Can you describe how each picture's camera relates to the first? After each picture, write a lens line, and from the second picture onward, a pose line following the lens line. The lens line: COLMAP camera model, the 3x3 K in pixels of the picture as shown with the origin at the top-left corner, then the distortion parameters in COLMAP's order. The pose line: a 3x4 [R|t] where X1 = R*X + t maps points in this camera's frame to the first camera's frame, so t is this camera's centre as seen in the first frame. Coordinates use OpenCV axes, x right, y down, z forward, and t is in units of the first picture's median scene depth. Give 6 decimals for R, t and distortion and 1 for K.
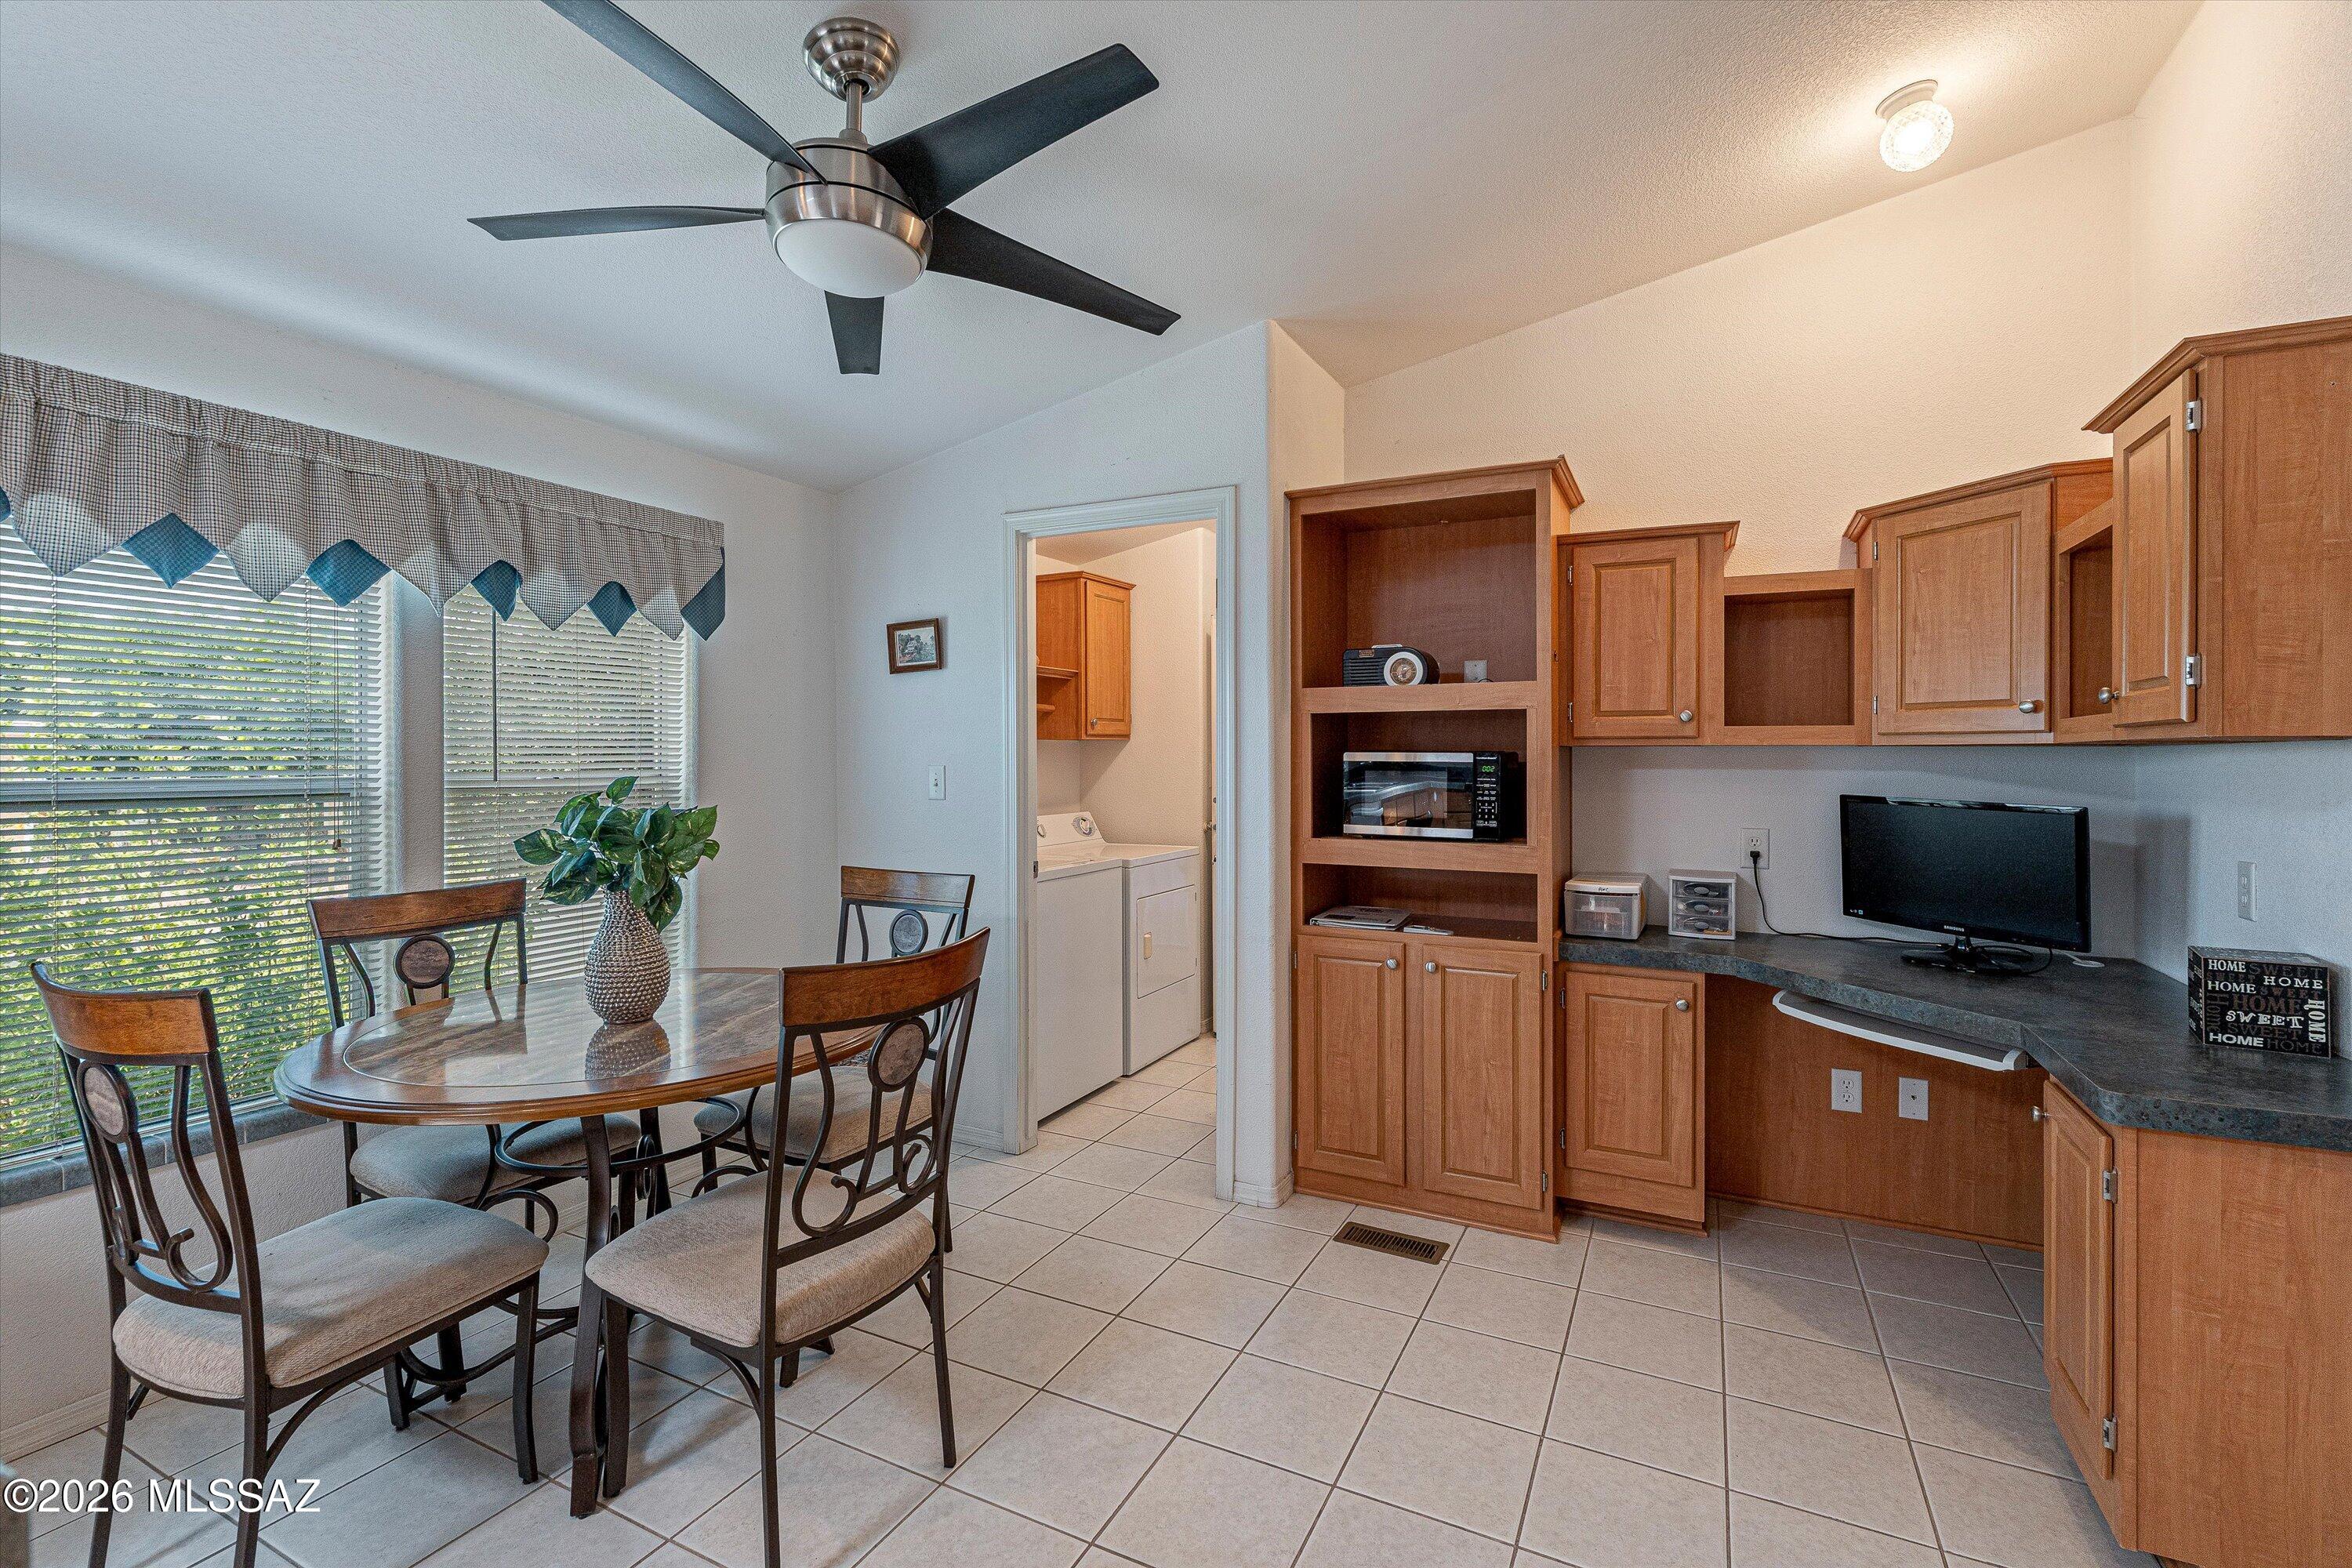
lens RADIAL K [[1047.0, 0, 1172.6], [0, 1047.0, 756.8], [0, 0, 1]] dist [-0.001990, -0.000373]
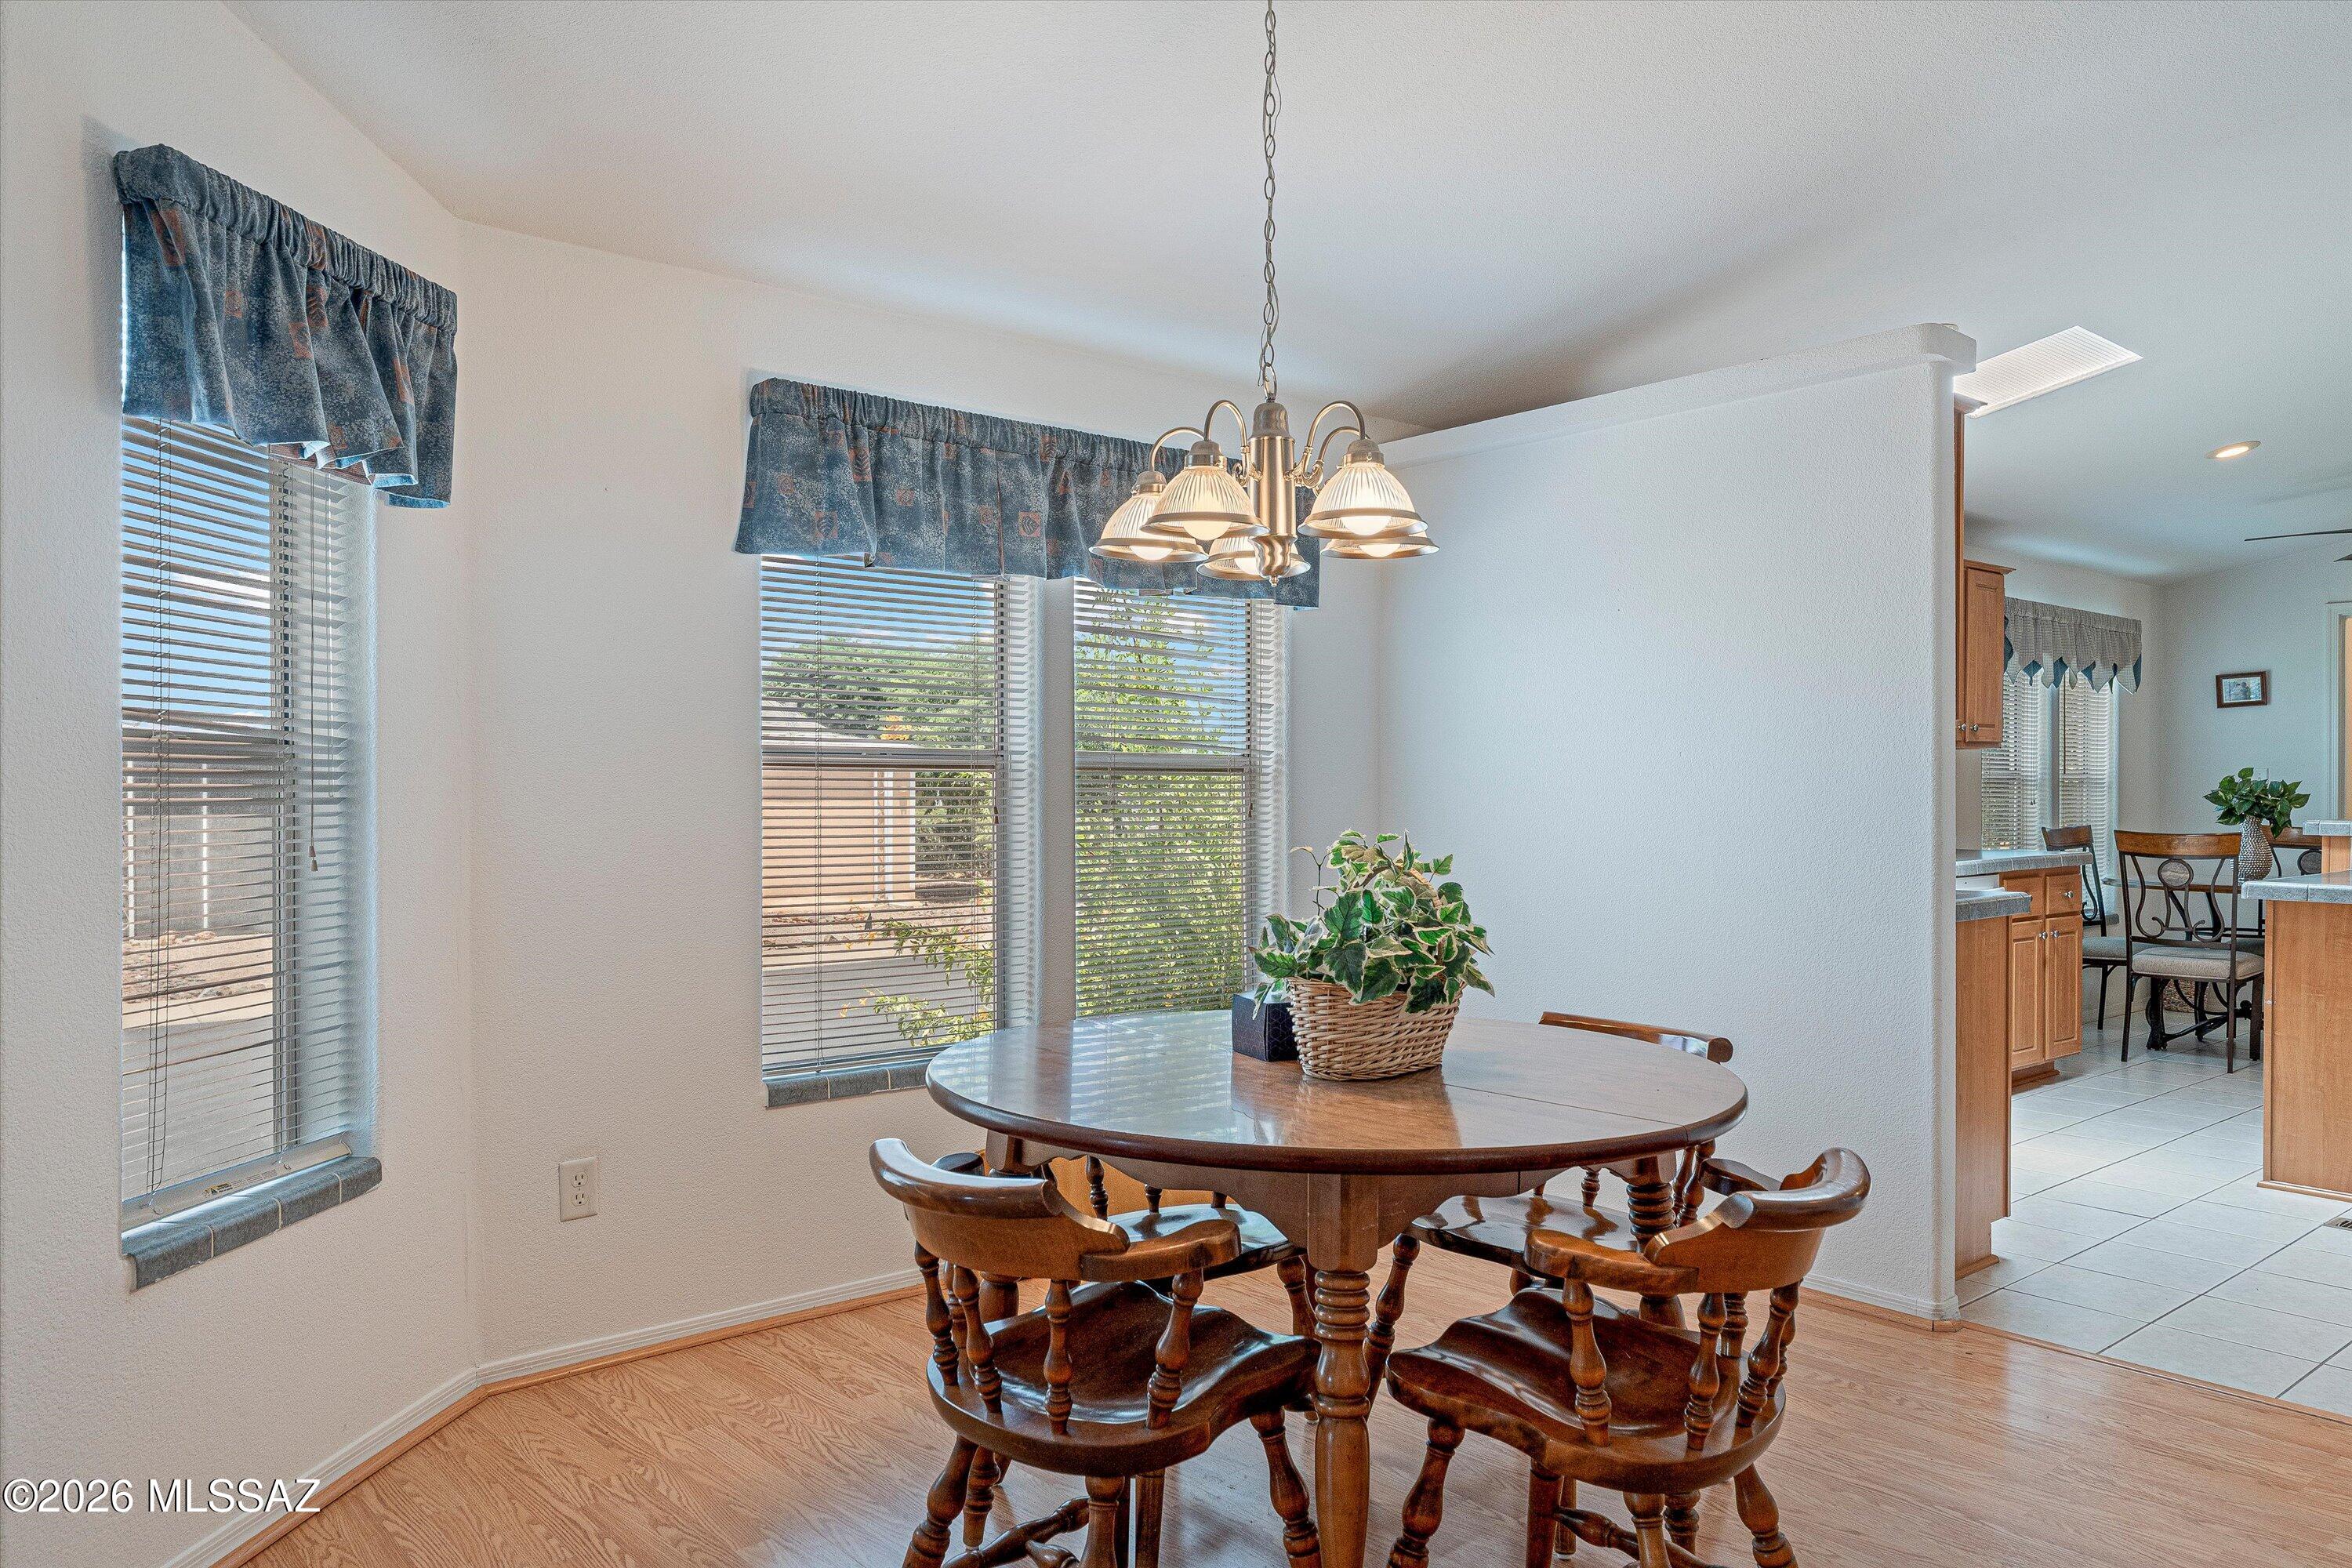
lens RADIAL K [[1606.7, 0, 1187.1], [0, 1606.7, 782.9], [0, 0, 1]] dist [-0.000863, -0.000810]
pose [[0.922358, 0.001805, -0.386332, -0.947286], [-0.002330, 0.999997, -0.000891, 0.043504], [0.386329, 0.001722, 0.922360, -2.177858]]
